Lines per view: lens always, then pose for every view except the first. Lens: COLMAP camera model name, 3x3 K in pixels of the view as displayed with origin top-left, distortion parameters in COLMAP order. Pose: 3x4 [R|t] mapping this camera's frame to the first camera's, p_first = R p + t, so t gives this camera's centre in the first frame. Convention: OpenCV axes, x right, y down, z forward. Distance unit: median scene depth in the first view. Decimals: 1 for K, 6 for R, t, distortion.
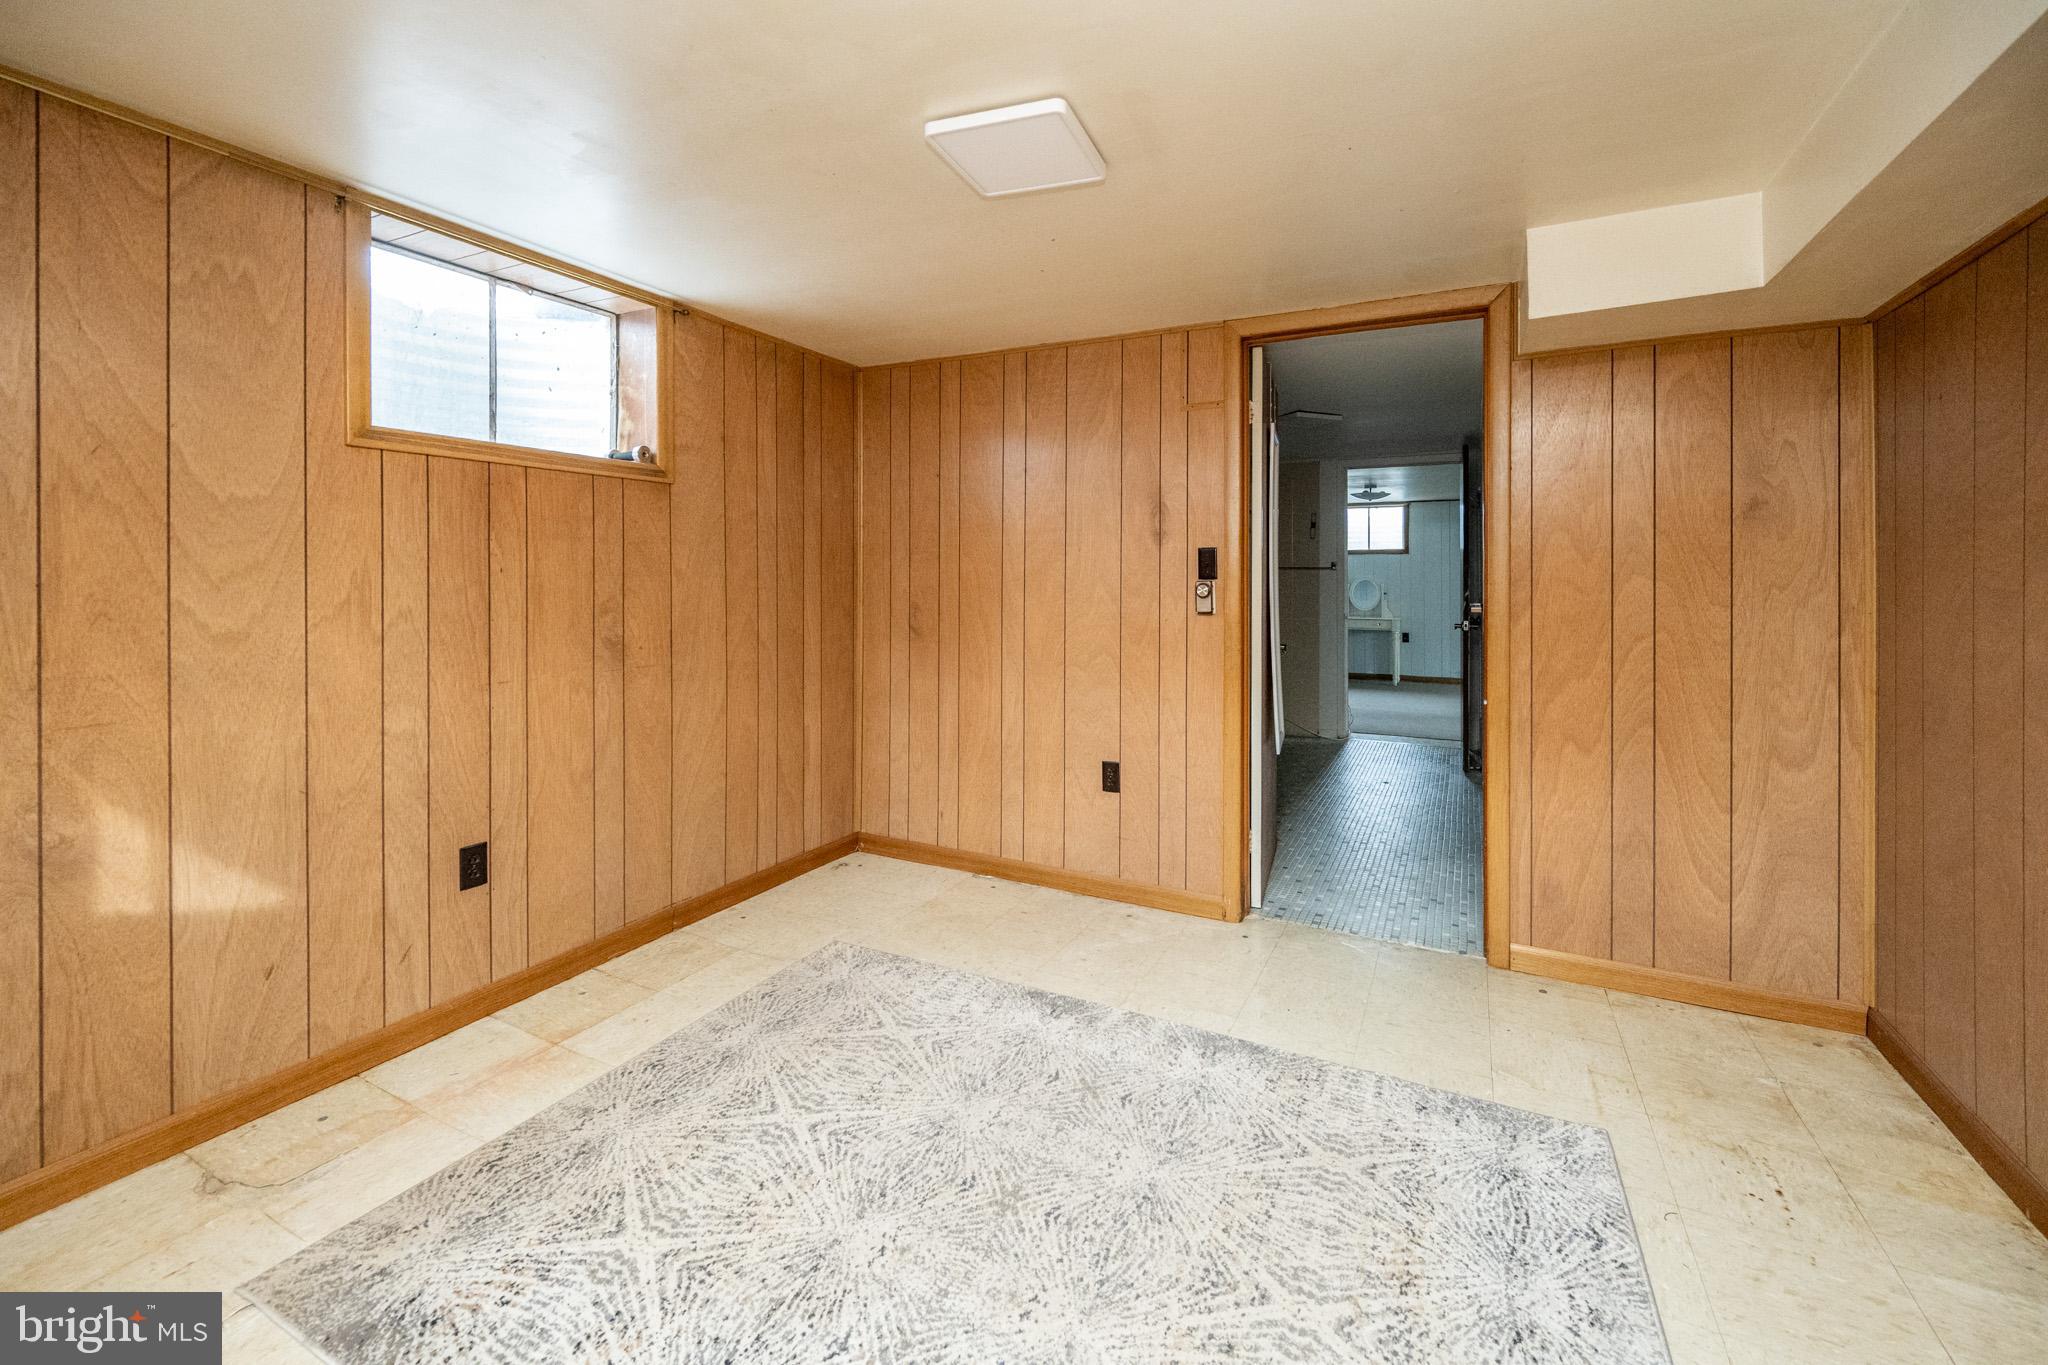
lens RADIAL K [[863.5, 0, 1041.6], [0, 863.5, 586.8], [0, 0, 1]] dist [-0.001399, 0.000007]
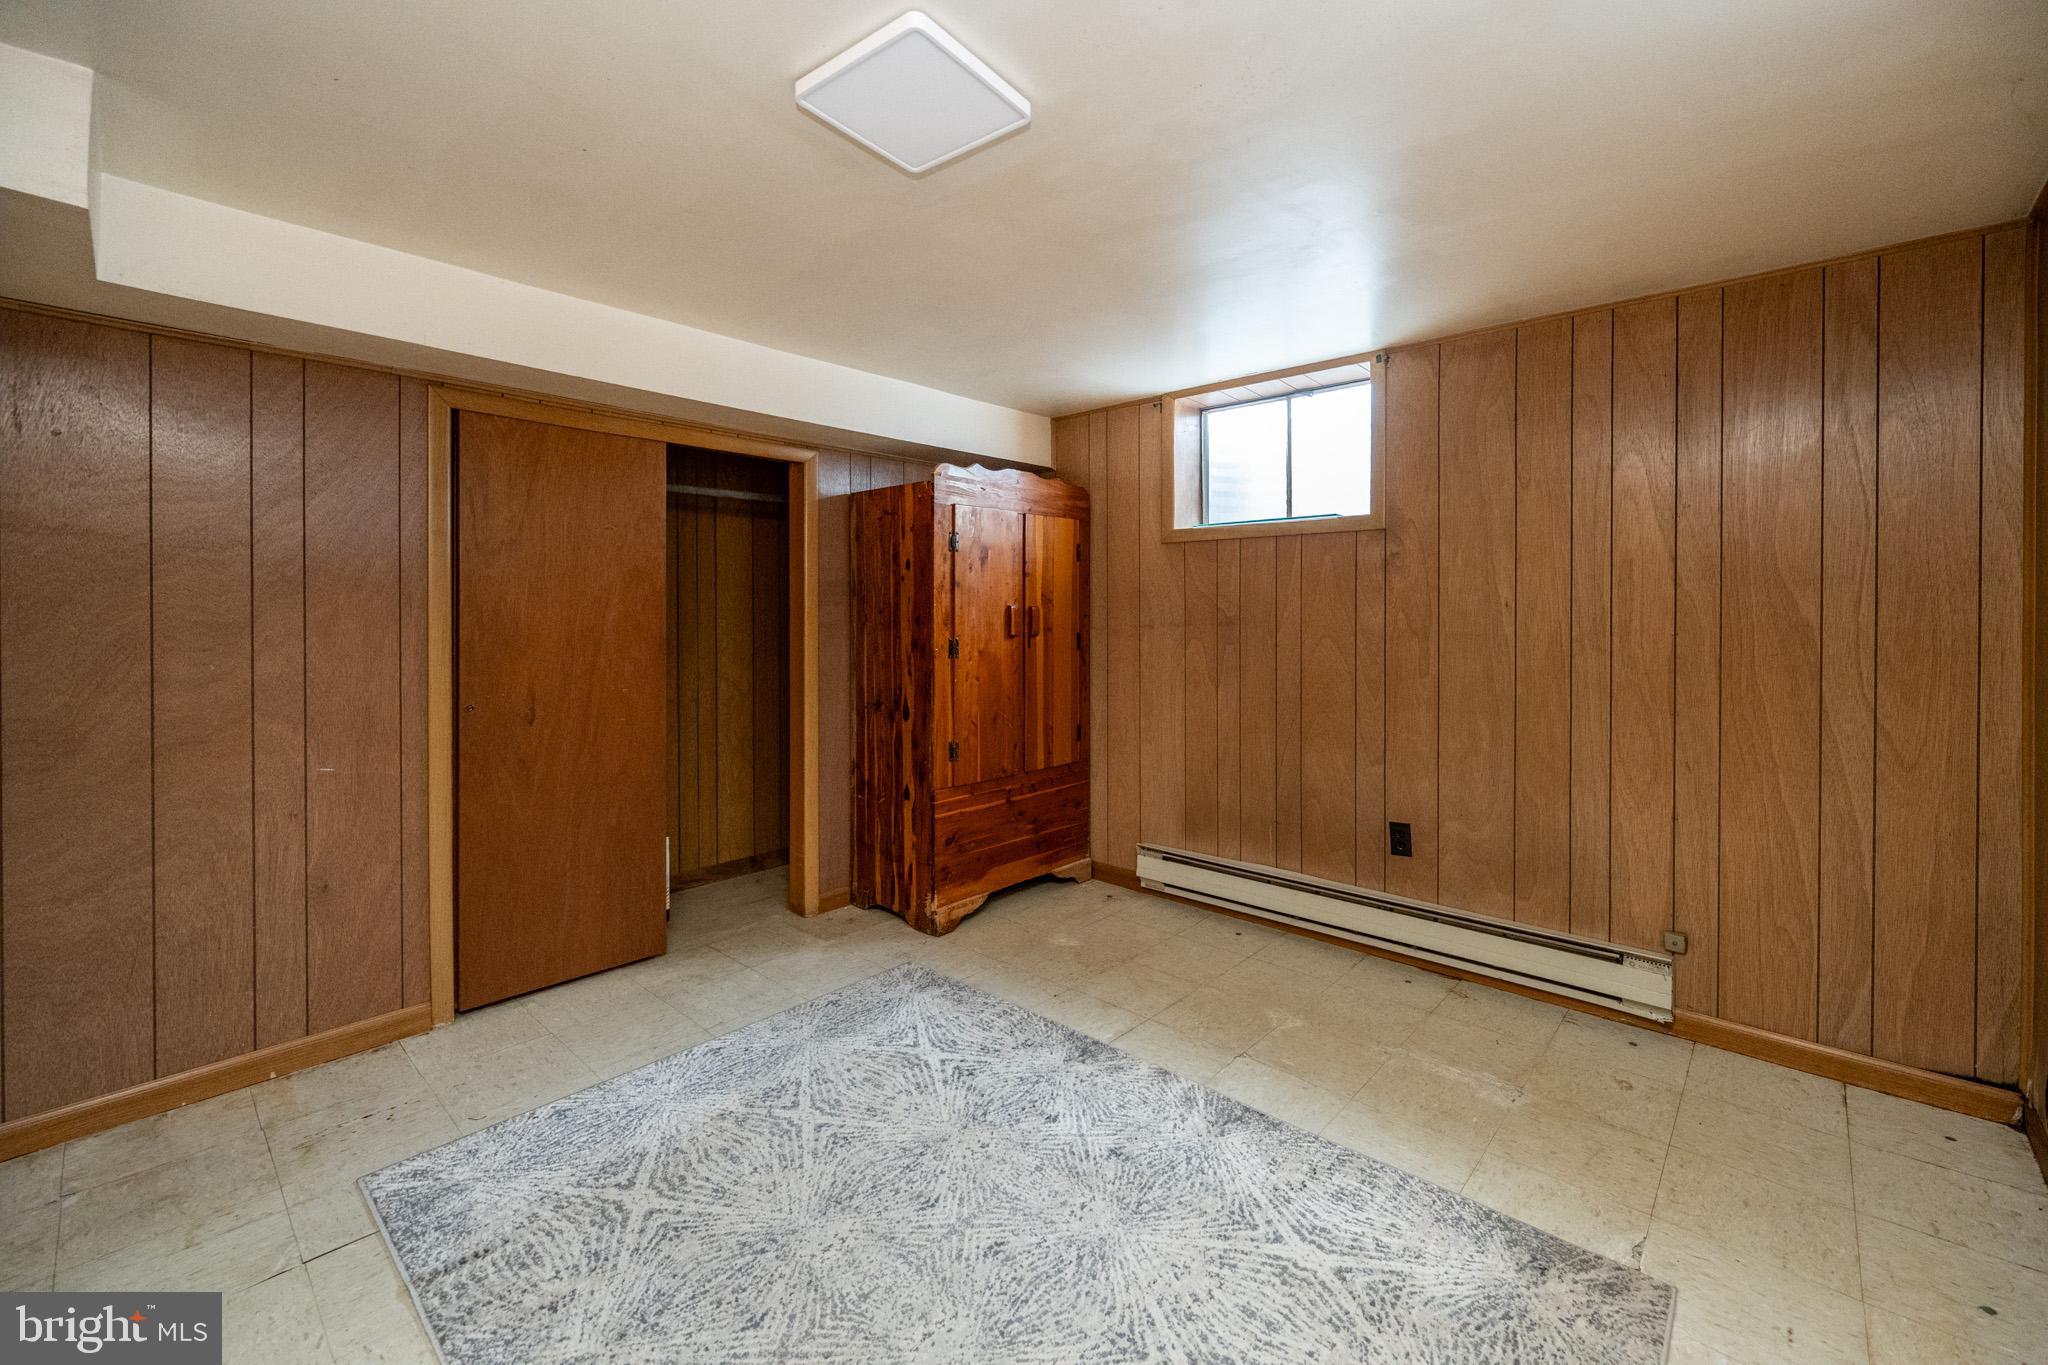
lens RADIAL K [[814.2, 0, 1057.3], [0, 814.2, 614.2], [0, 0, 1]] dist [0.002898, 0.000103]
pose [[-0.970179, -0.004935, 0.242341, -0.276439], [-0.003087, 0.999963, 0.008008, -0.017583], [-0.242371, 0.007021, -0.970158, 1.384917]]
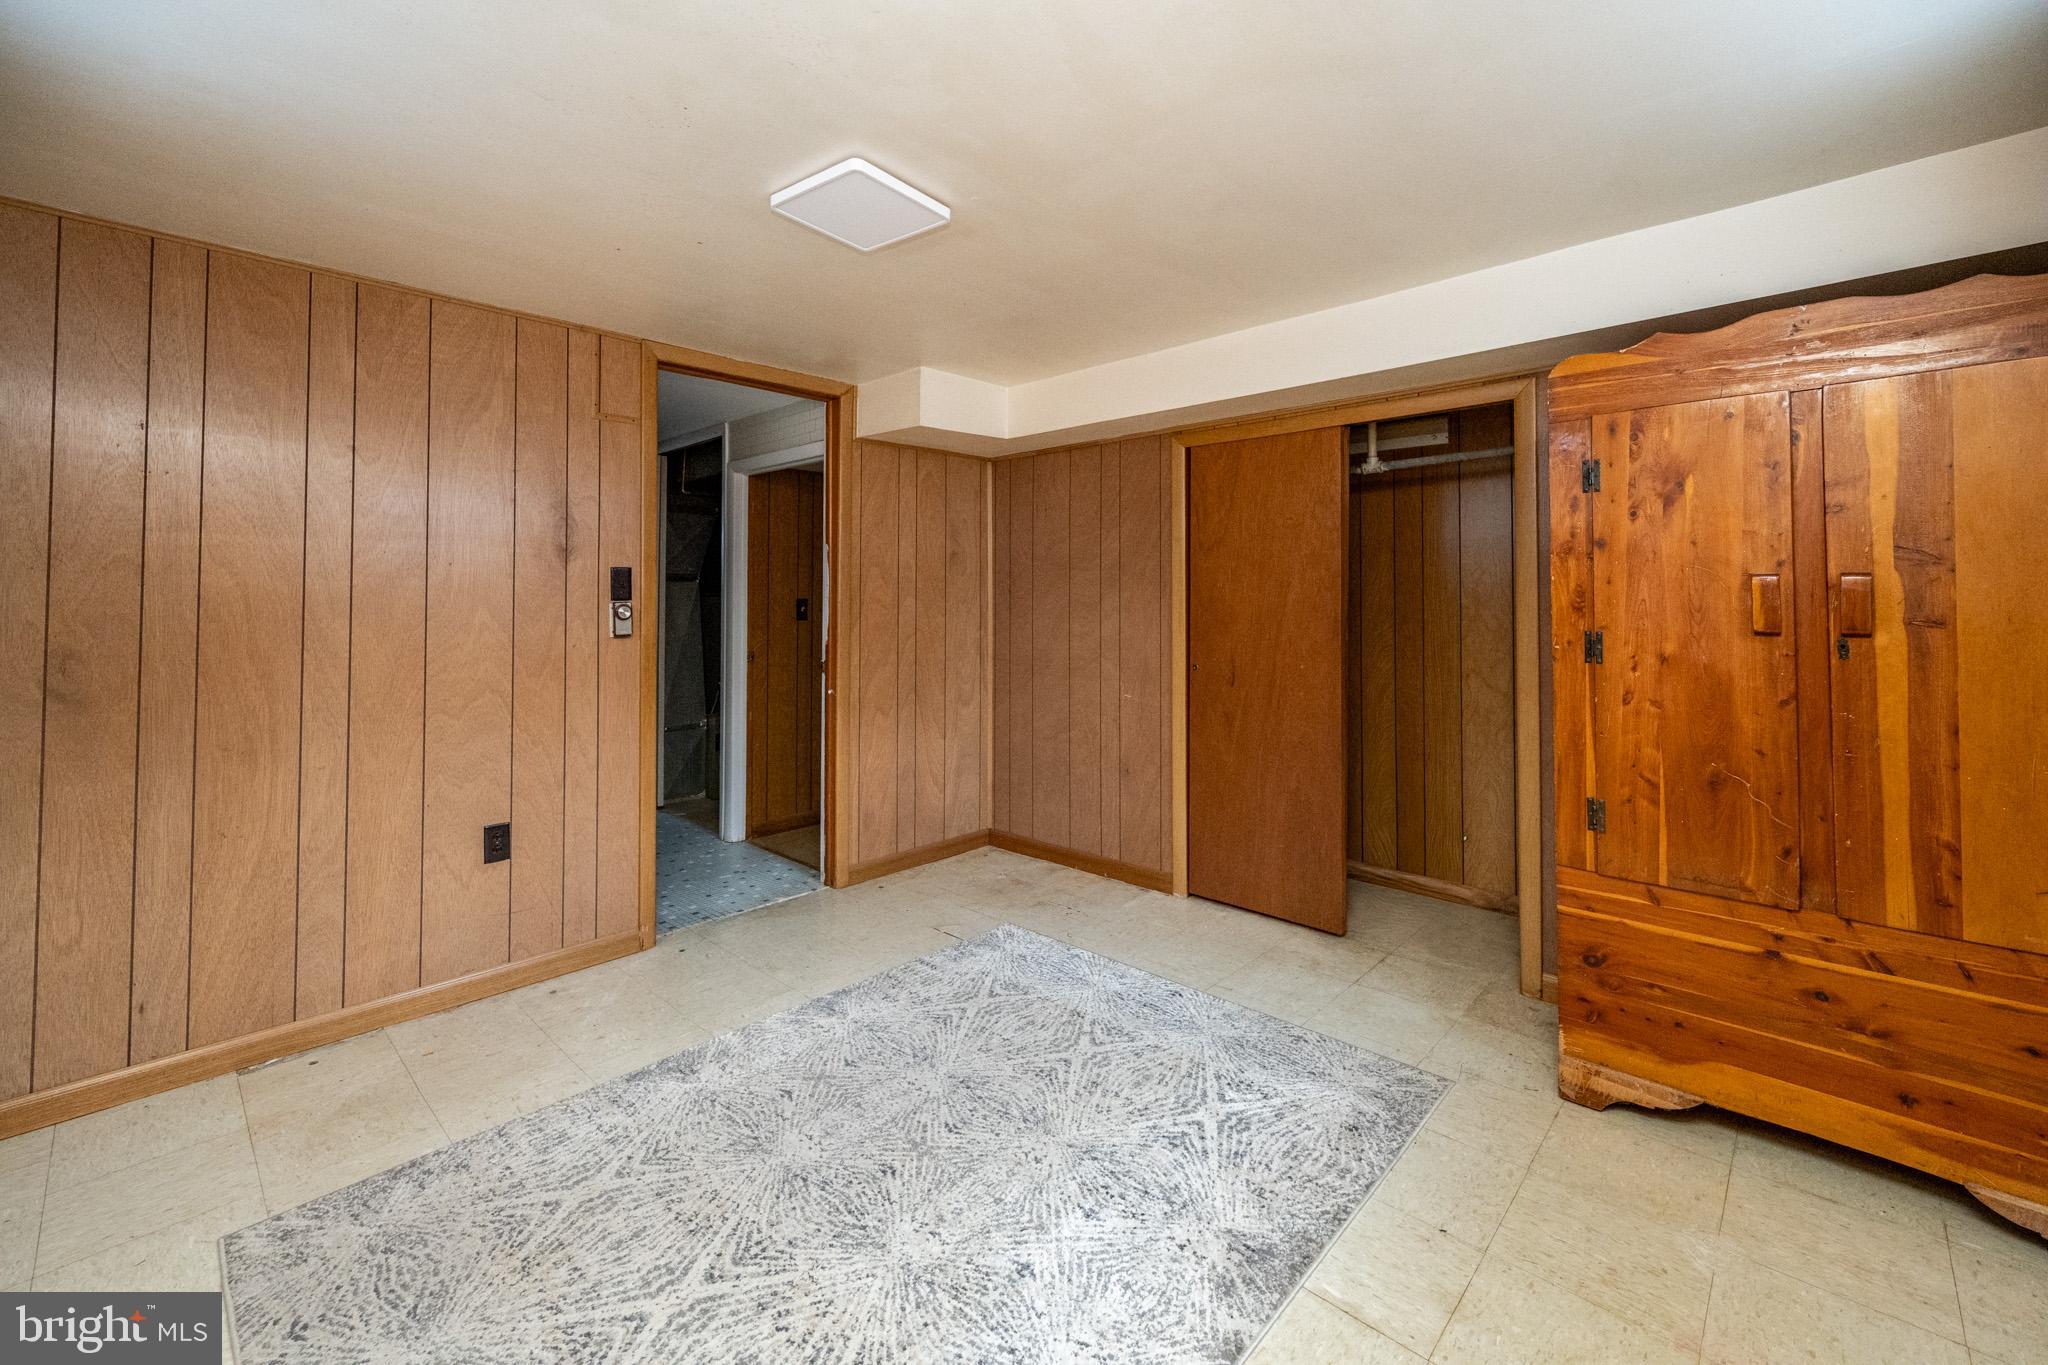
lens RADIAL K [[863.5, 0, 1041.6], [0, 863.5, 586.8], [0, 0, 1]] dist [-0.001399, 0.000007]
pose [[0.260114, 0.009765, 0.965529, -0.796245], [0.013293, 0.999818, -0.013693, -0.005892], [-0.965486, 0.016397, 0.259937, 0.393798]]
